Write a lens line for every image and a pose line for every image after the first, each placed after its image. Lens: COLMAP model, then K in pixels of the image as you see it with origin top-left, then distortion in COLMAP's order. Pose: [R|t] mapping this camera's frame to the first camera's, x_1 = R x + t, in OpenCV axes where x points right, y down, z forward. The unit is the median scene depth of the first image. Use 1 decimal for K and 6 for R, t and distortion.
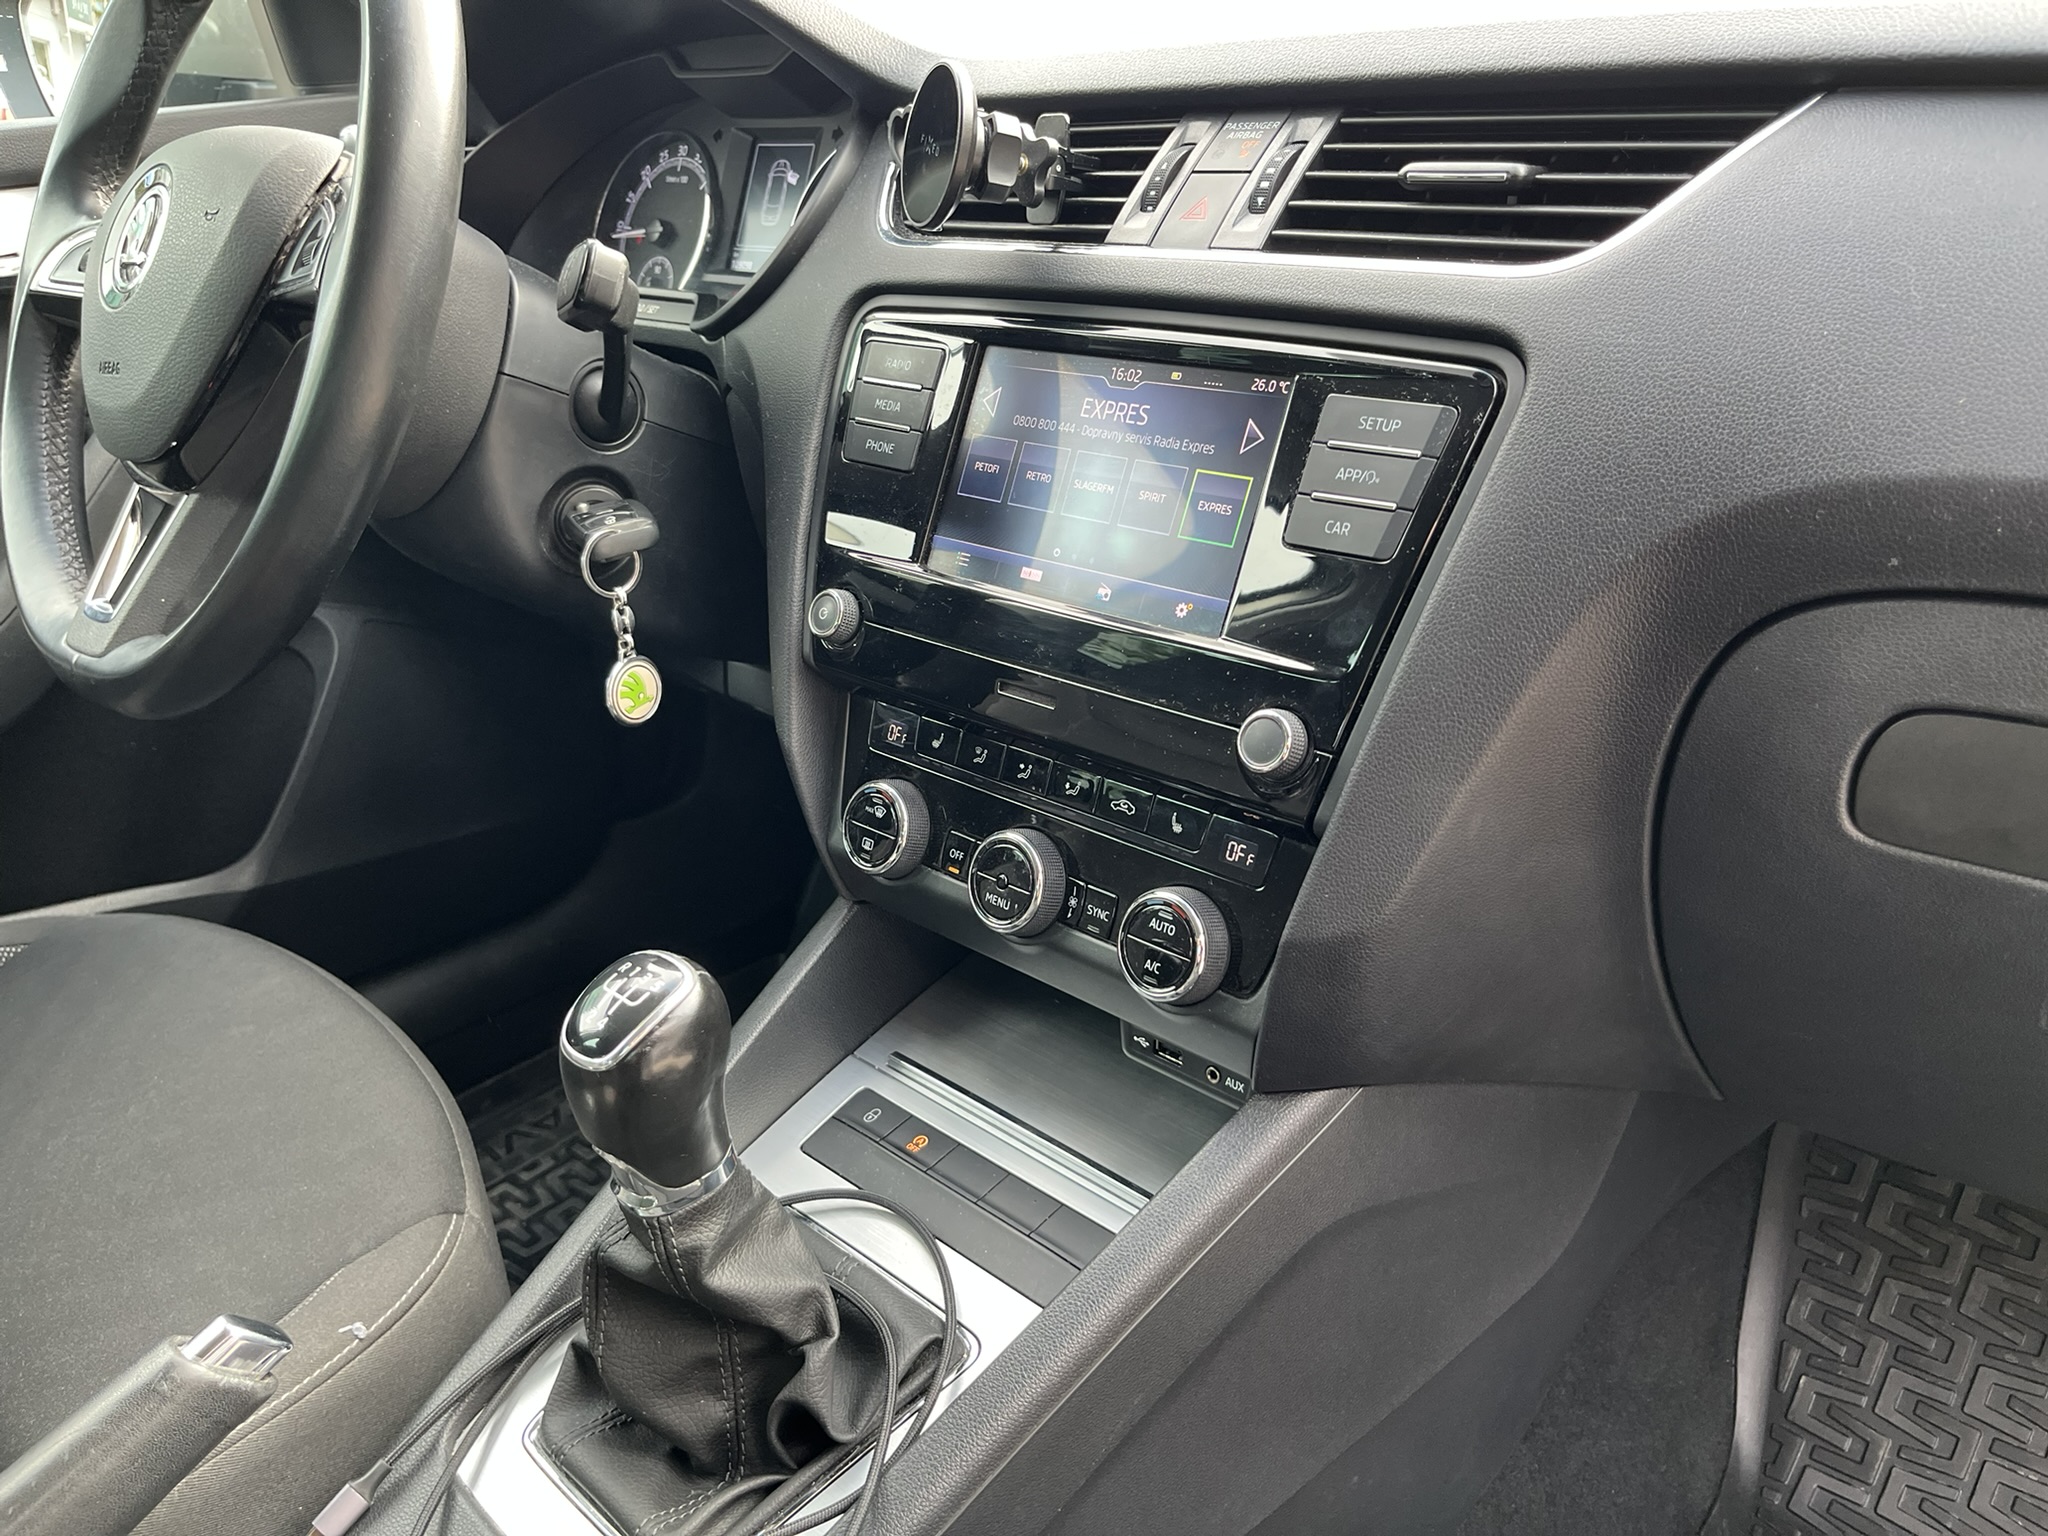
lens RADIAL K [[1584.5, 0, 1012.4], [0, 1584.5, 774.1], [0, 0, 1]] dist [0.052244, -0.097909]
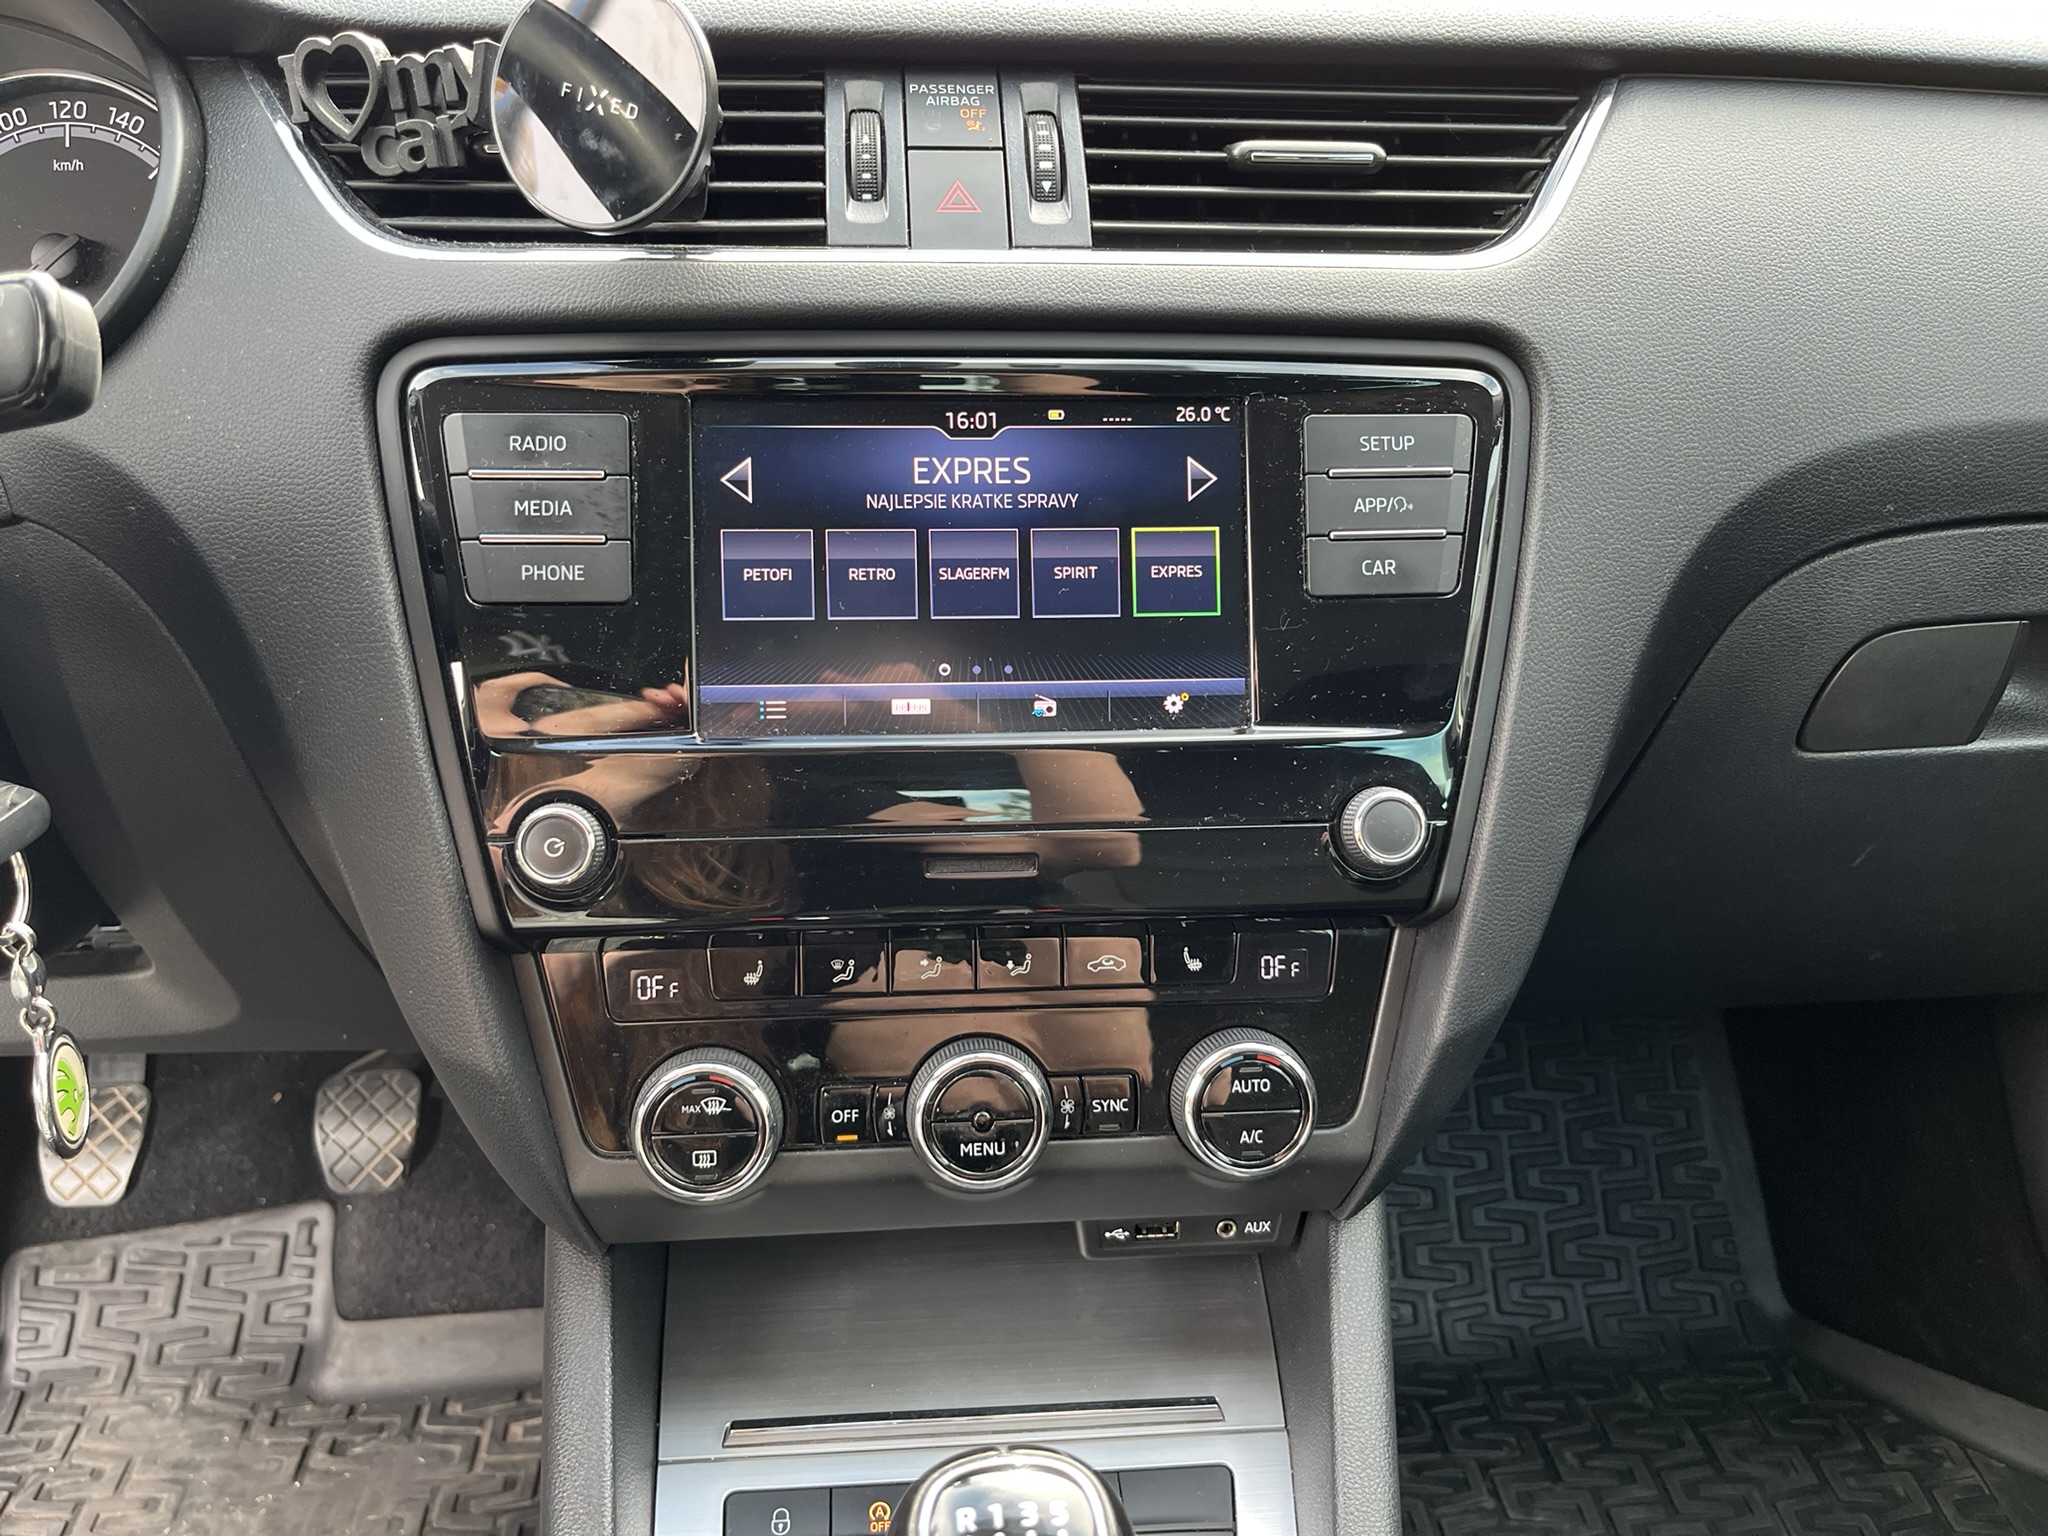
lens RADIAL K [[1577.3, 0, 1013.3], [0, 1577.3, 788.1], [0, 0, 1]] dist [0.062974, -0.102057]
pose [[0.643806, -0.271671, 0.715338, -0.476926], [0.259695, 0.956941, 0.129701, -0.170098], [-0.719773, 0.102267, 0.686636, 0.472600]]
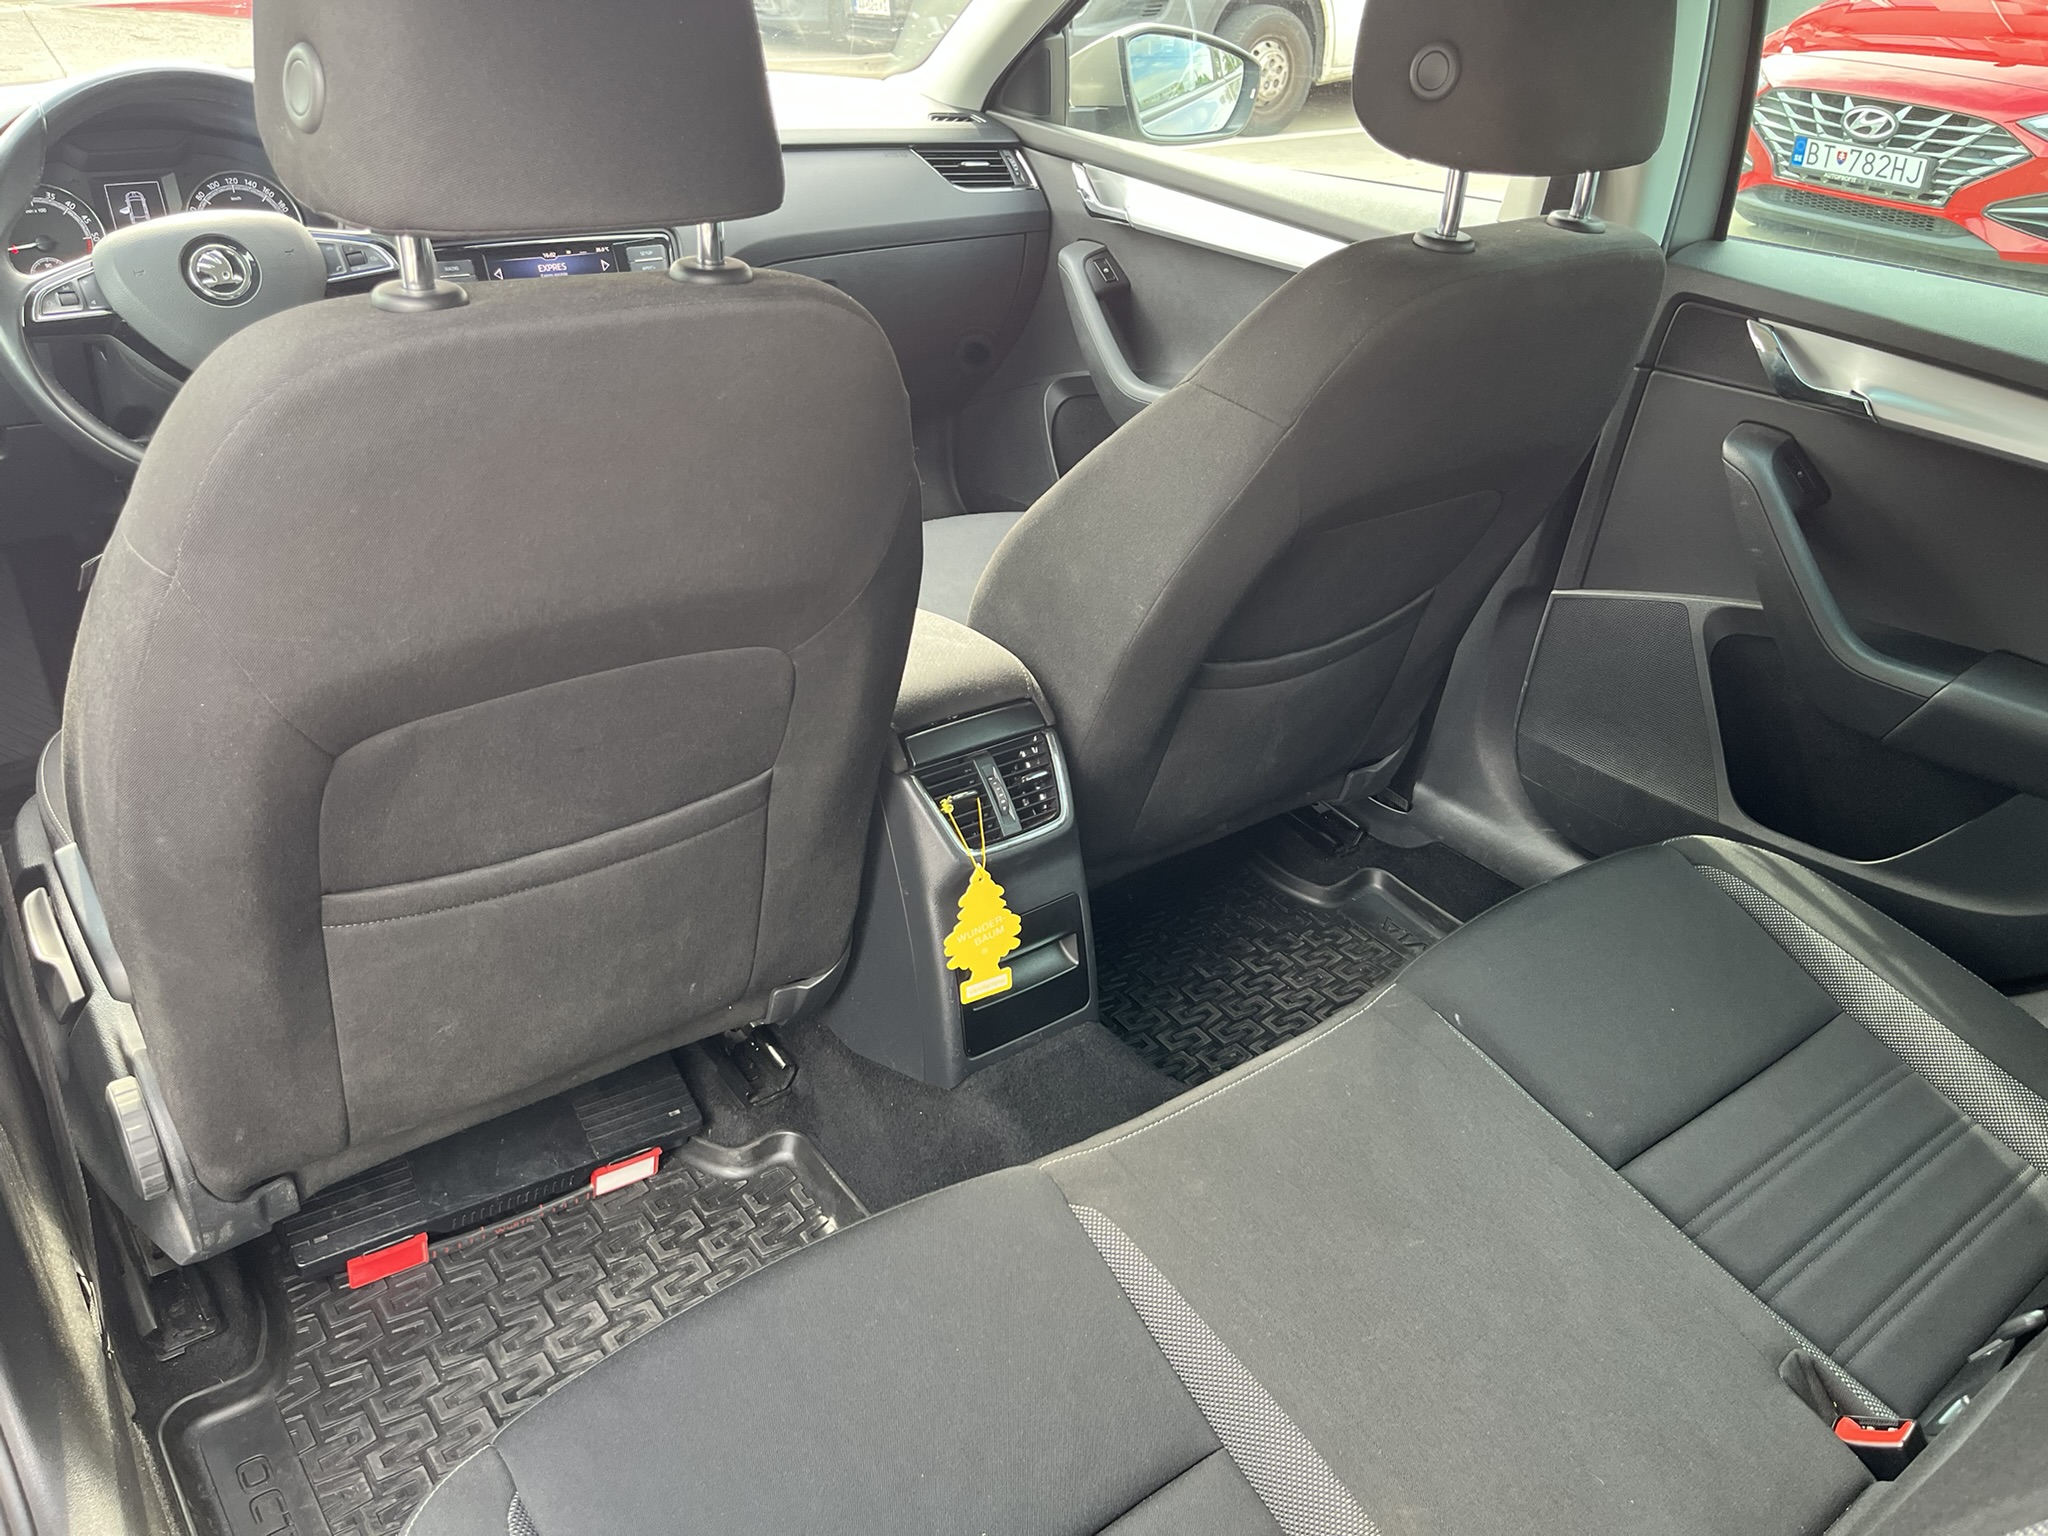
lens RADIAL K [[1551.1, 0, 1021.9], [0, 1551.1, 773.9], [0, 0, 1]] dist [0.065026, -0.096312]
pose [[0.133939, -0.446538, 0.884683, -2.844827], [0.335623, 0.860410, 0.383473, -0.232148], [-0.932426, 0.245558, 0.265111, -0.405066]]
